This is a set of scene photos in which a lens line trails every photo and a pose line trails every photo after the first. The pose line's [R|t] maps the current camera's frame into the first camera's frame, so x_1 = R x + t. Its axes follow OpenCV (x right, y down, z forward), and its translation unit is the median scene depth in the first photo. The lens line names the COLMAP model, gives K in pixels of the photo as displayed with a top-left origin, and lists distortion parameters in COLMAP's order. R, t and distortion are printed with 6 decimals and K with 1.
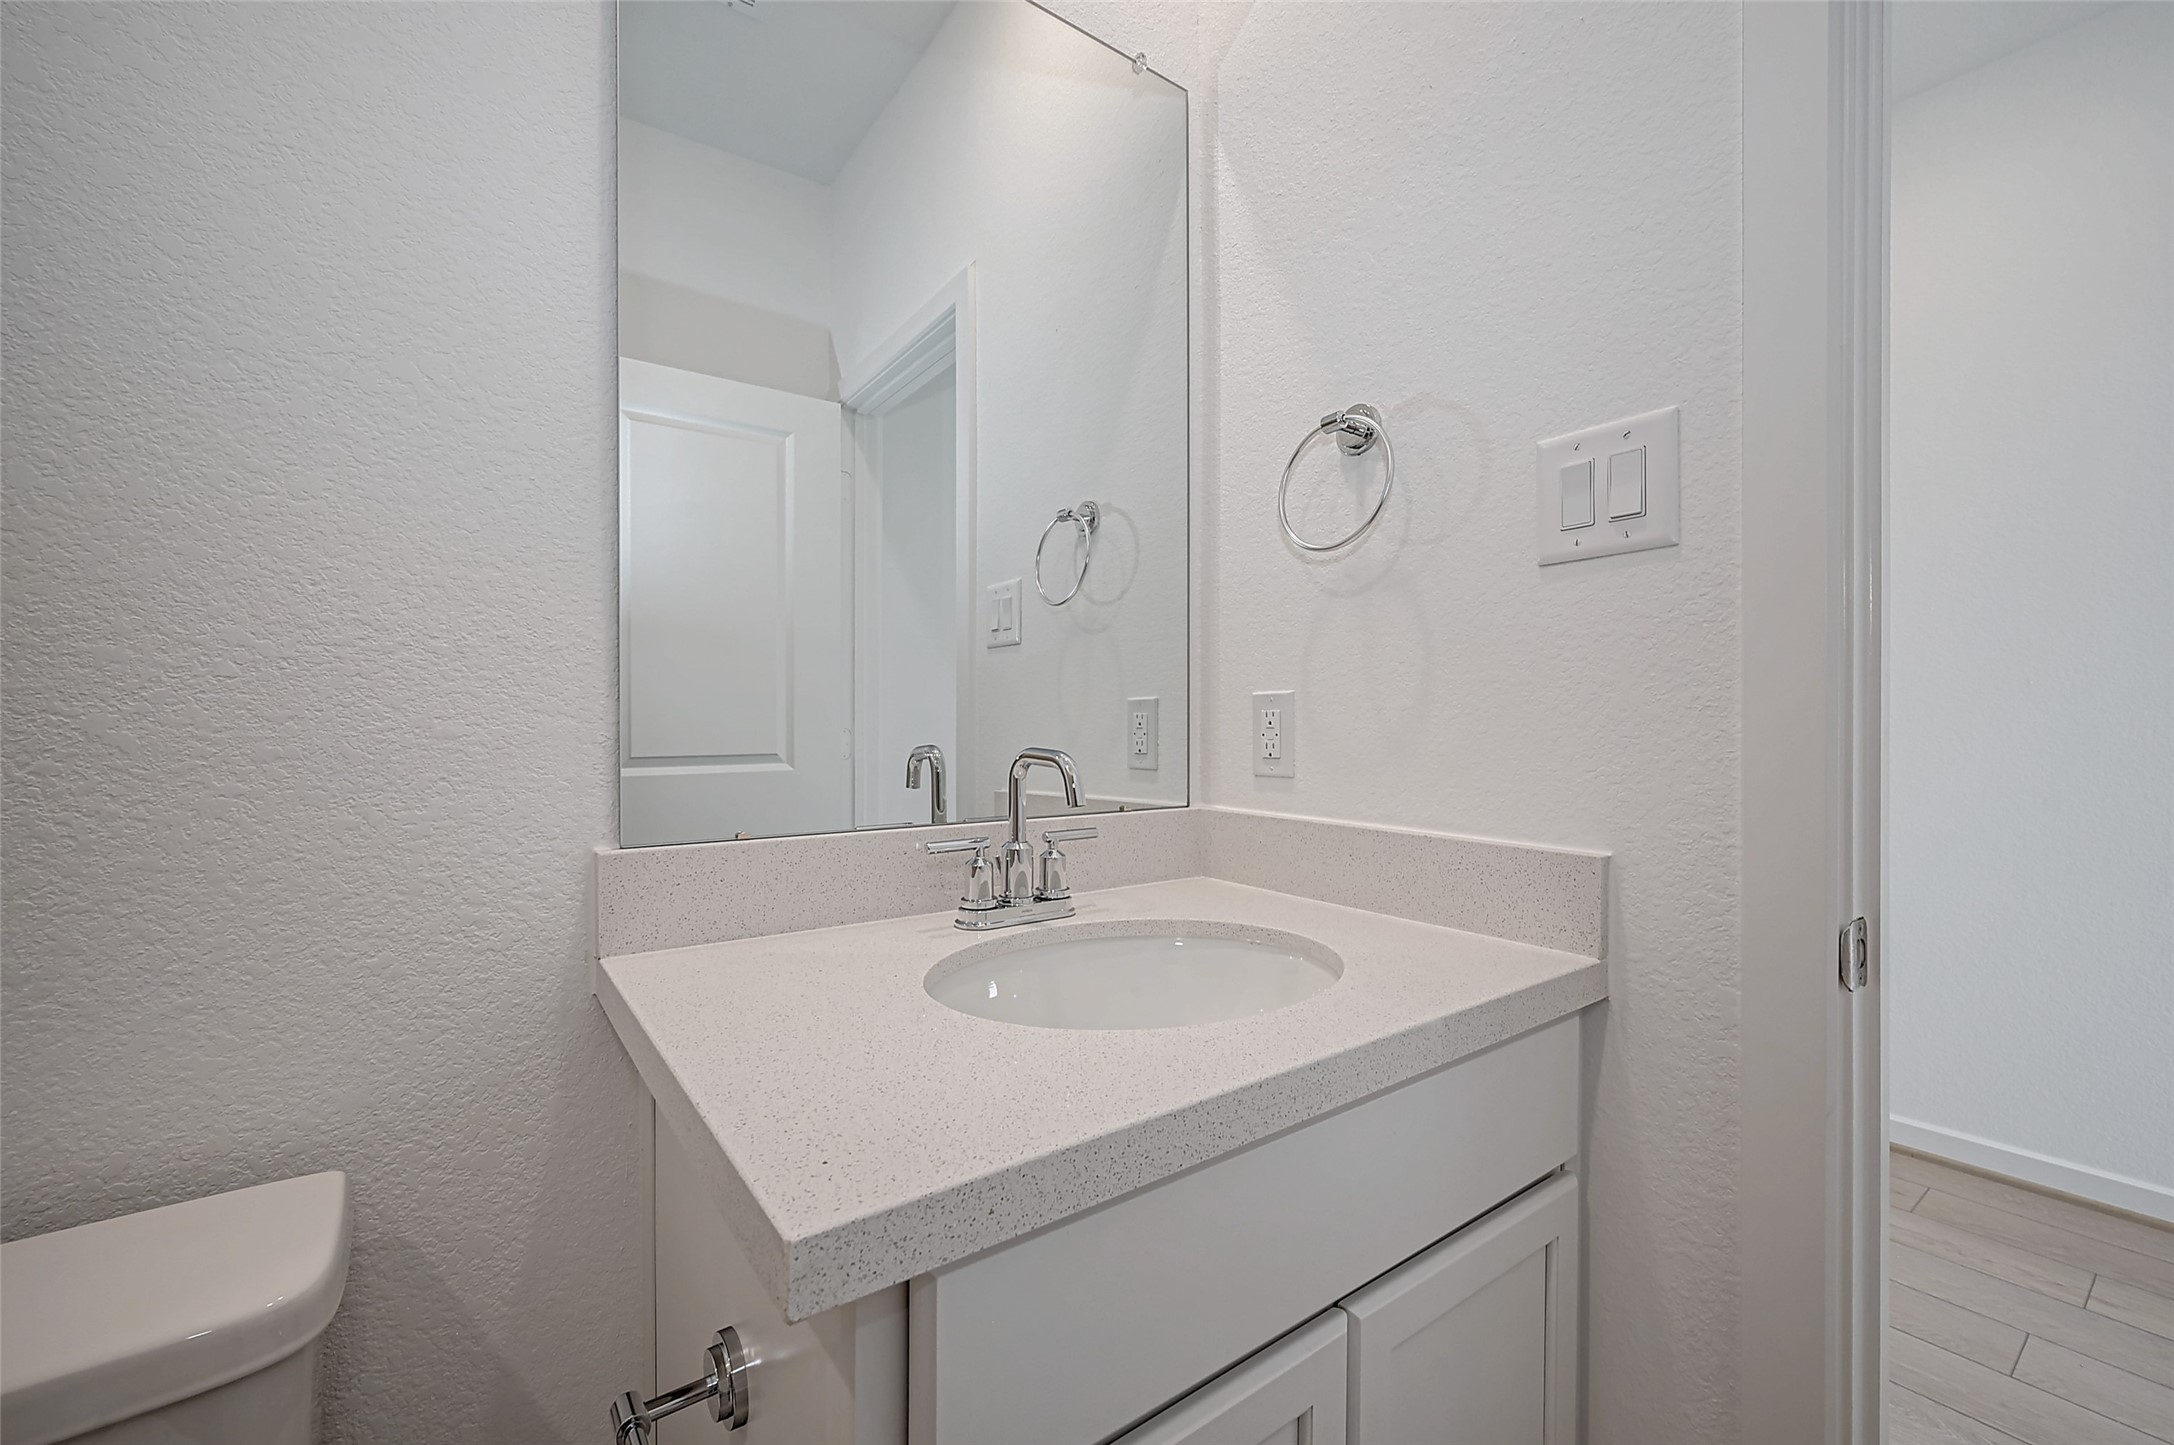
lens RADIAL K [[891.6, 0, 1131.4], [0, 891.6, 729.8], [0, 0, 1]] dist [-0.001427, 0.001135]
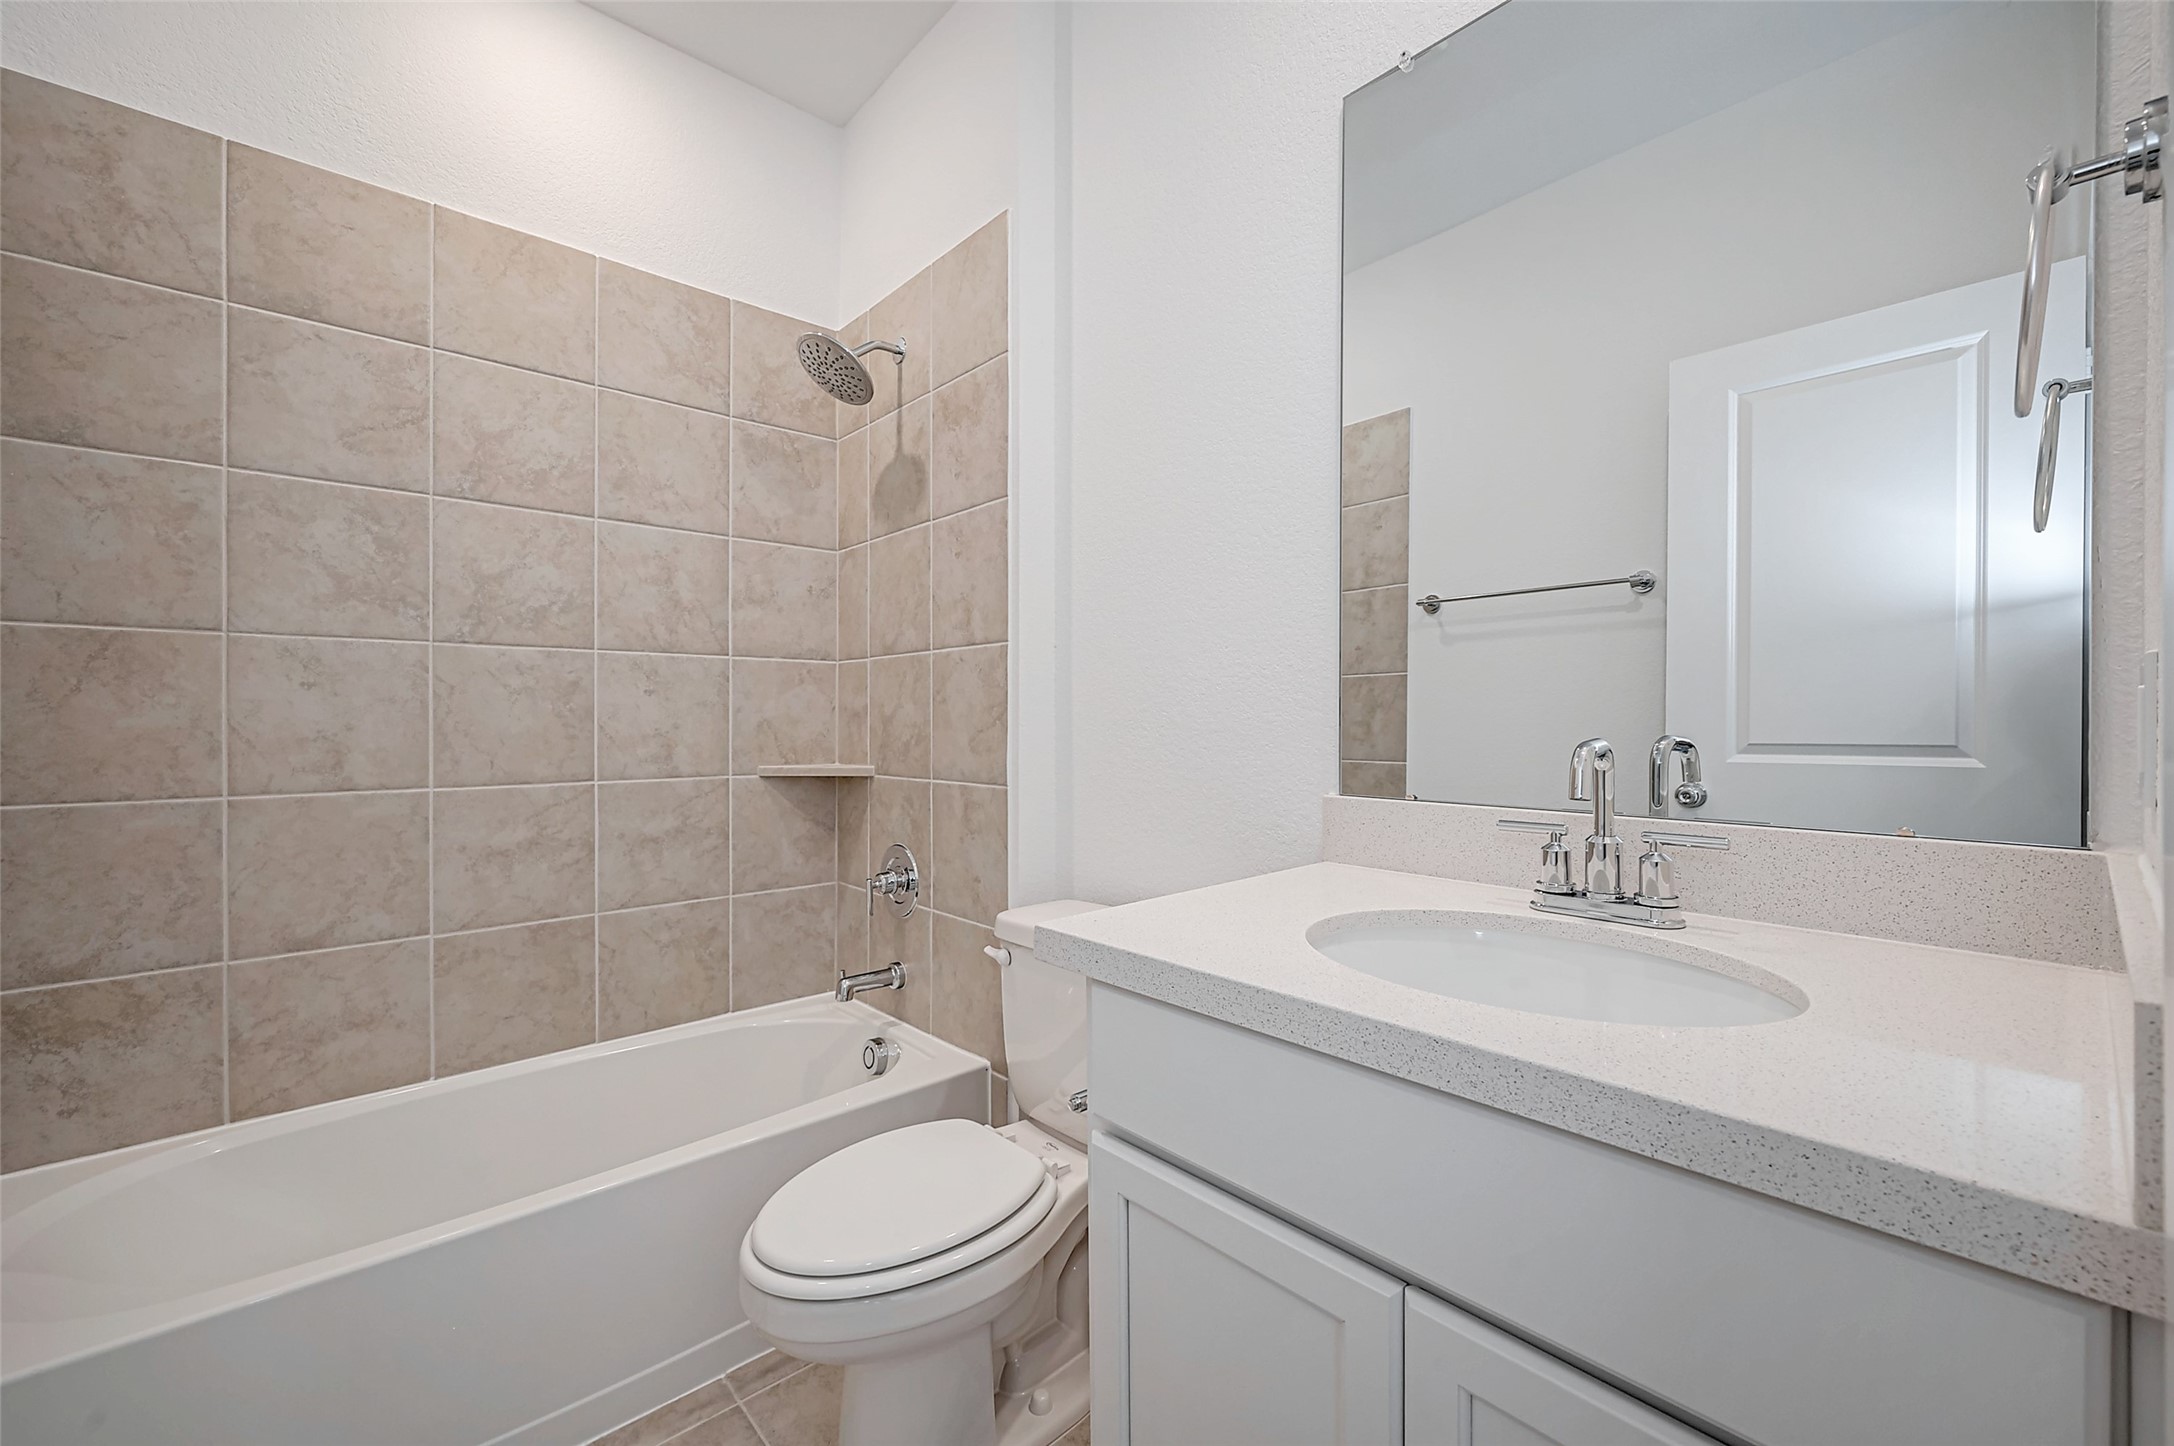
lens RADIAL K [[891.6, 0, 1094.3], [0, 891.6, 724.6], [0, 0, 1]] dist [-0.001427, 0.001135]
pose [[0.084784, 0.007018, -0.996375, 1.124928], [-0.008548, 0.999944, 0.006315, 0.004155], [0.996363, 0.007982, 0.084839, 0.516997]]
